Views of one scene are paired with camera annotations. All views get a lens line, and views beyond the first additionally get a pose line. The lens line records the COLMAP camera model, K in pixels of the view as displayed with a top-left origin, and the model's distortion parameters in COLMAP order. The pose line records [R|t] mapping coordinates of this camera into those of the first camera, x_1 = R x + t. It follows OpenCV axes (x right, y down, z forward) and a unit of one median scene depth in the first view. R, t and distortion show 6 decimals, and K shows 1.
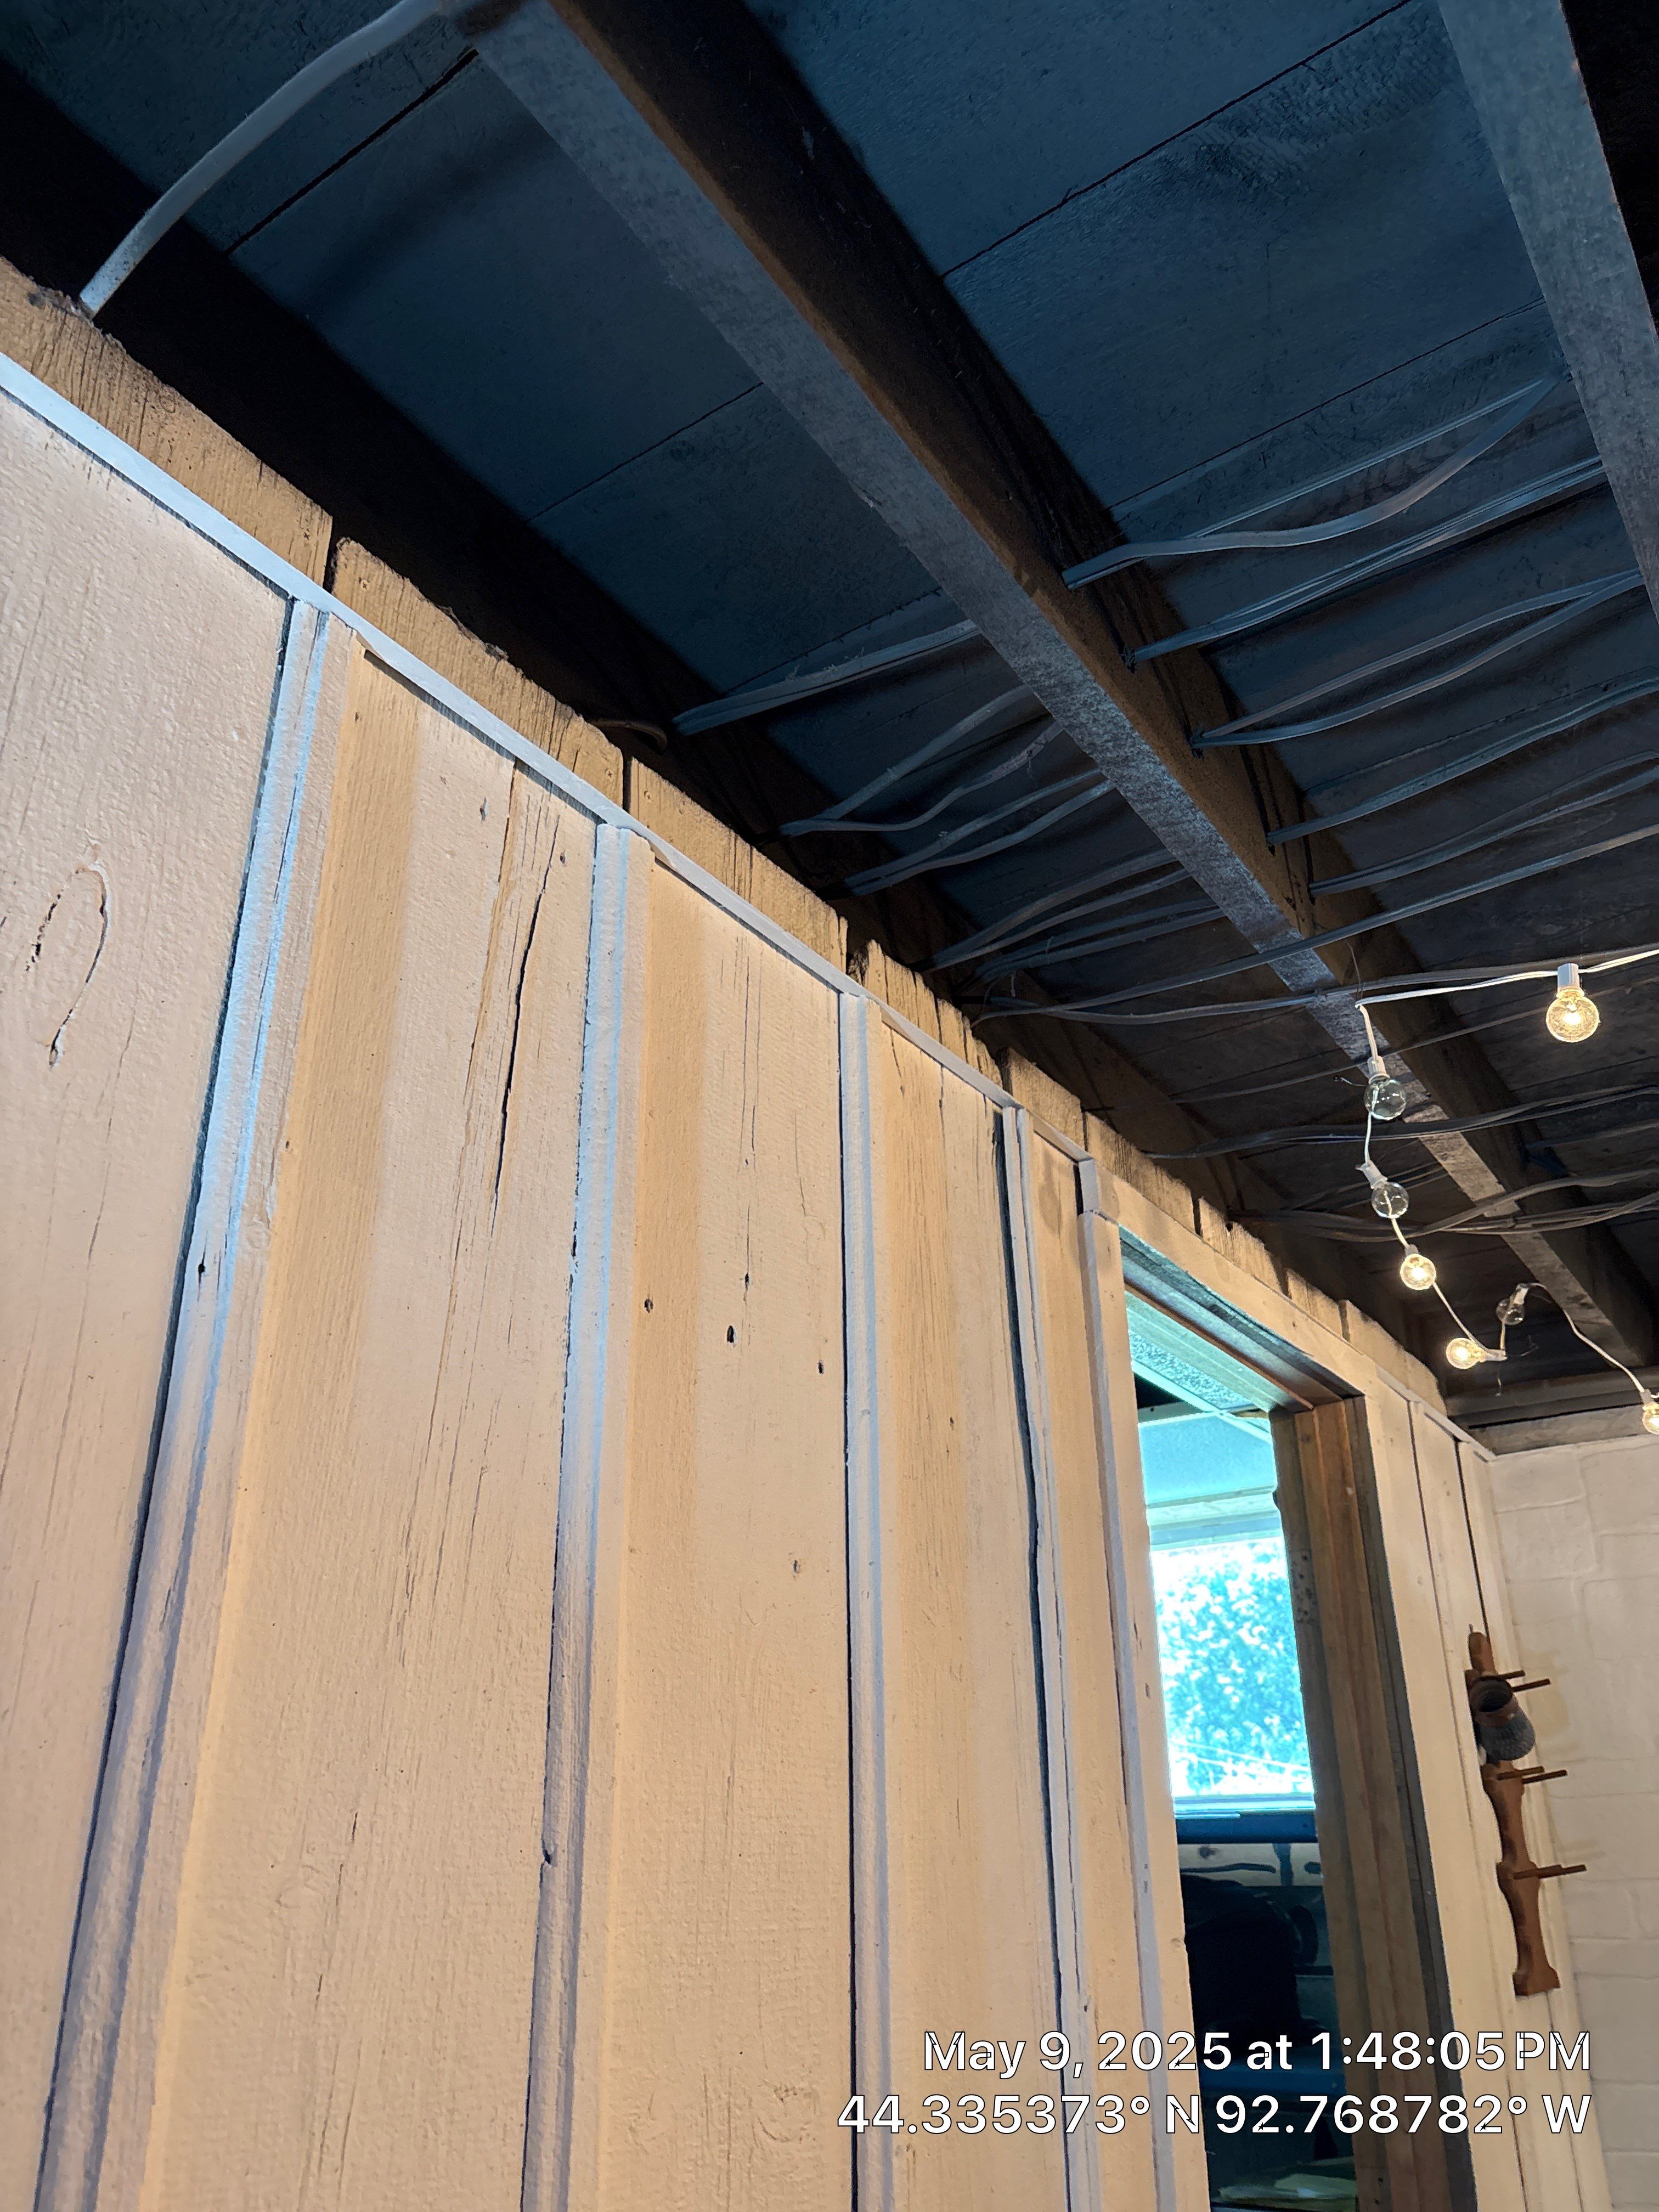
lens RADIAL K [[1669.8, 0, 813.5], [0, 1669.8, 1107.2], [0, 0, 1]] dist [0.036871, -0.038109]
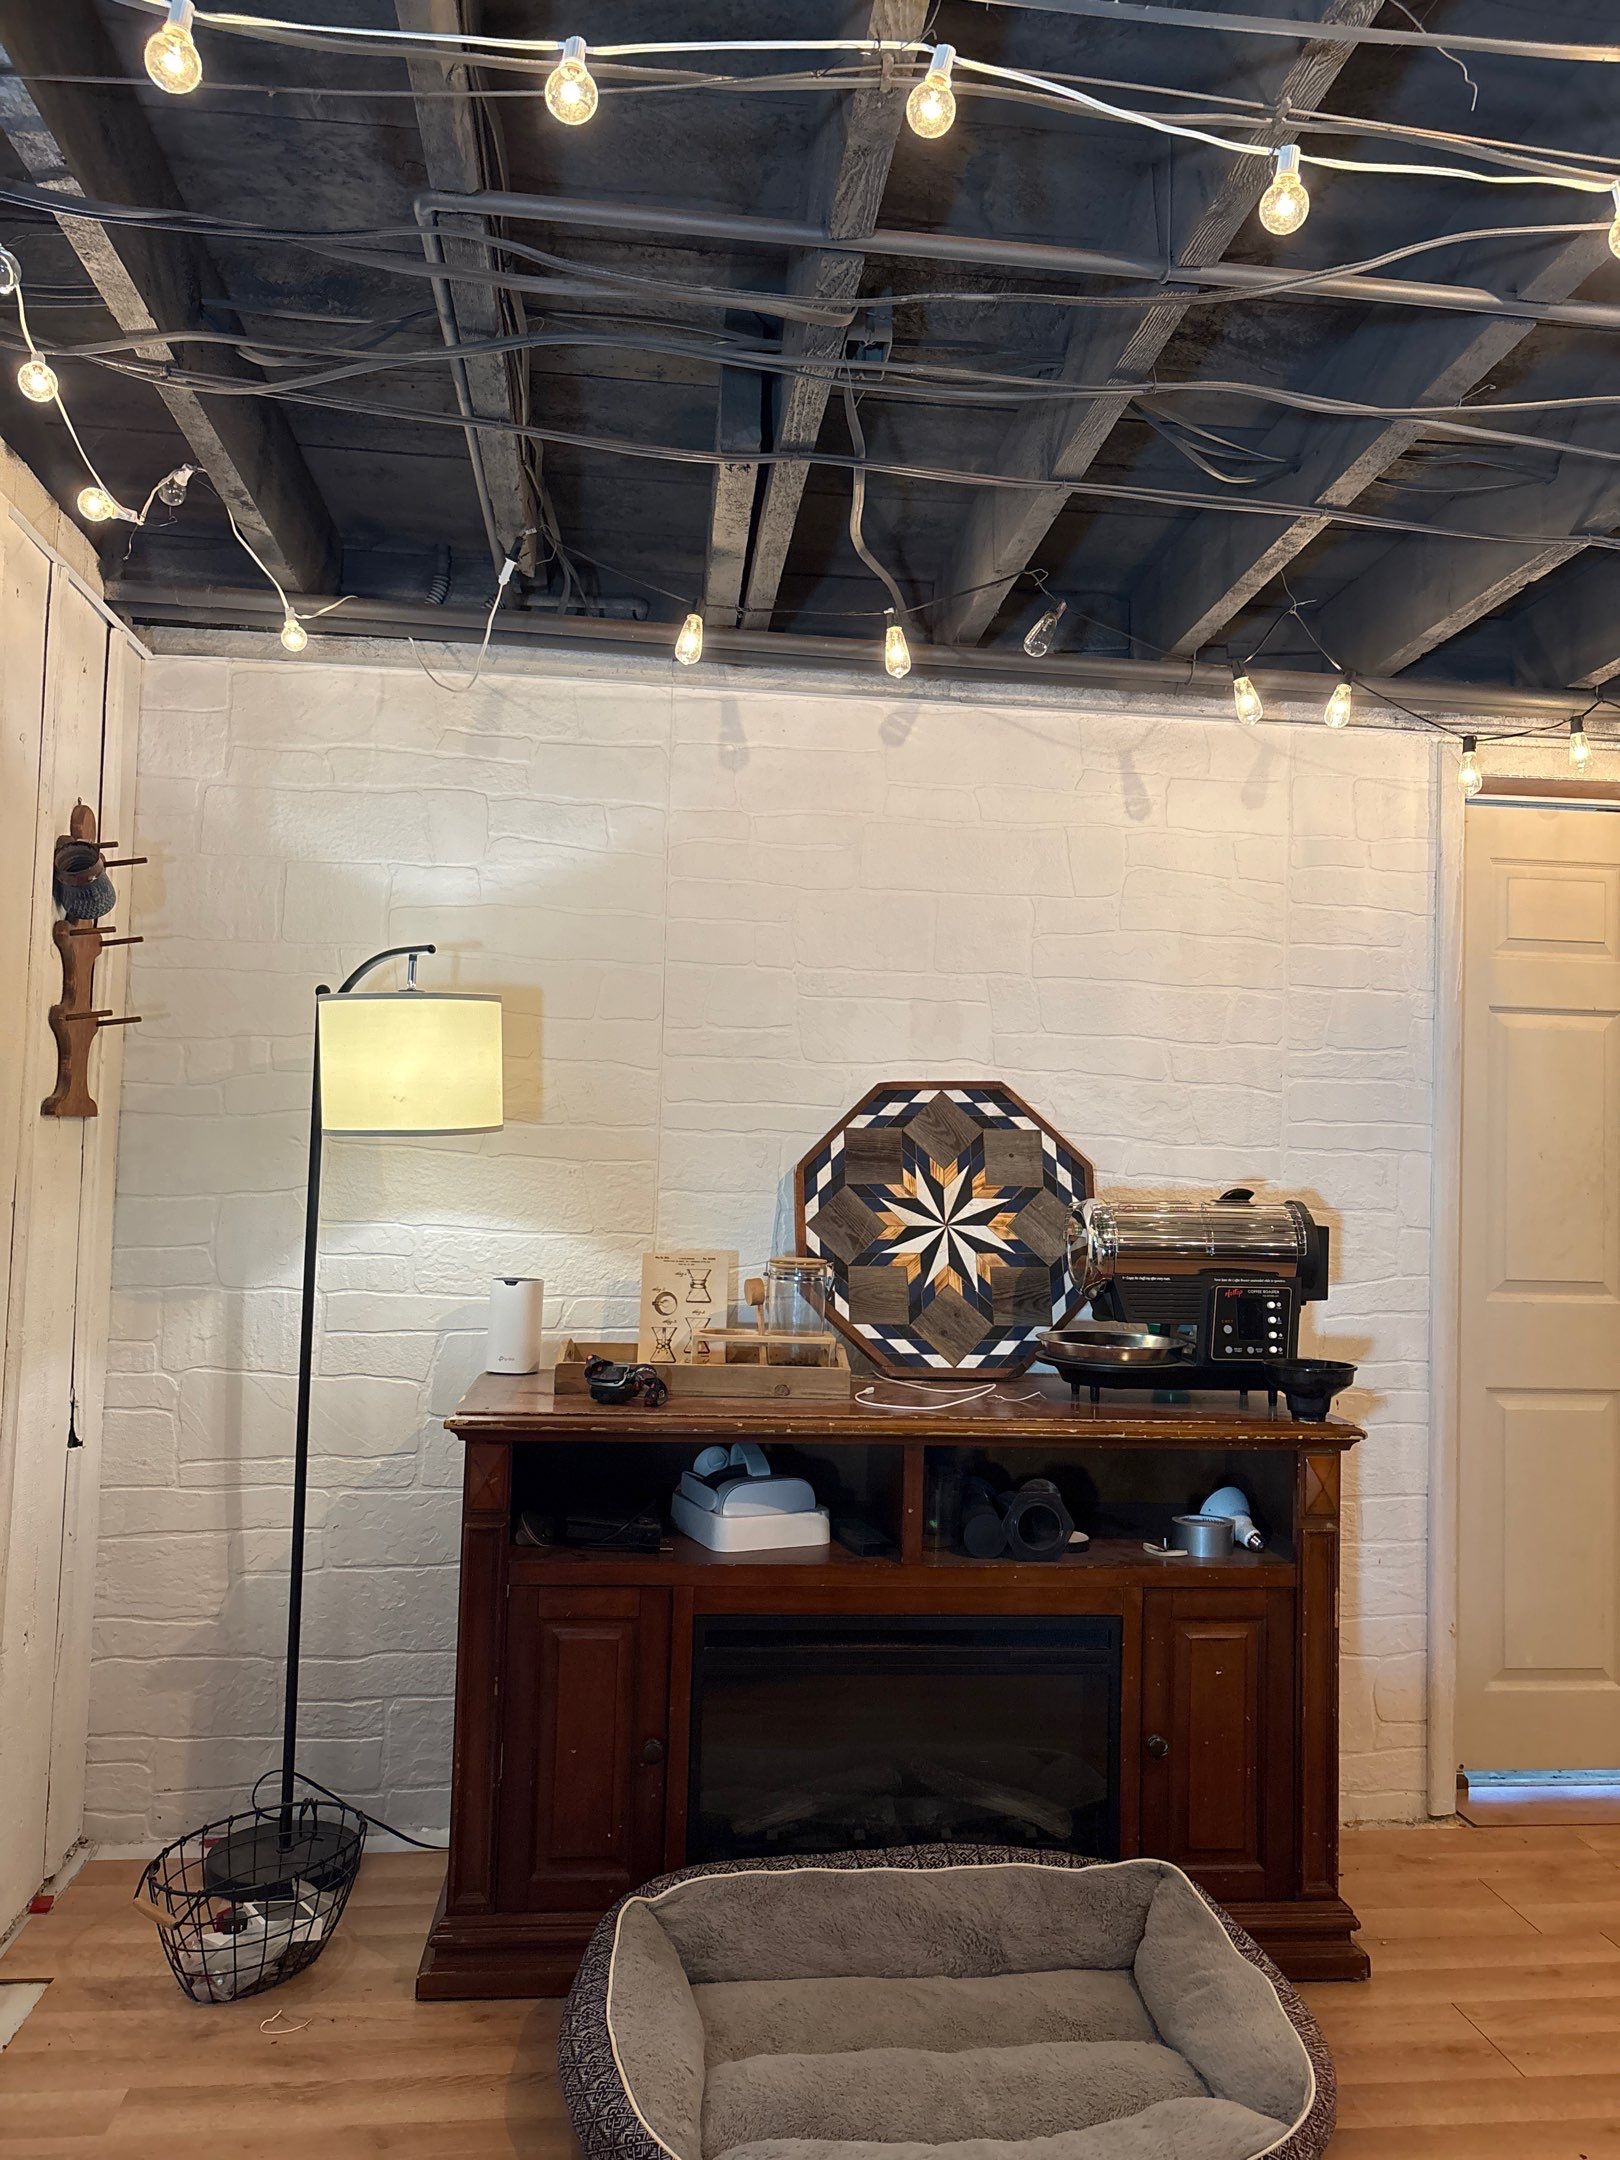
lens RADIAL K [[1630.5, 0, 813.9], [0, 1630.5, 1086.3], [0, 0, 1]] dist [0.036871, -0.038109]
pose [[0.754901, 0.054127, 0.653601, 0.142794], [-0.309562, 0.907994, 0.282346, 0.079390], [-0.578183, -0.415473, 0.702201, -0.048166]]
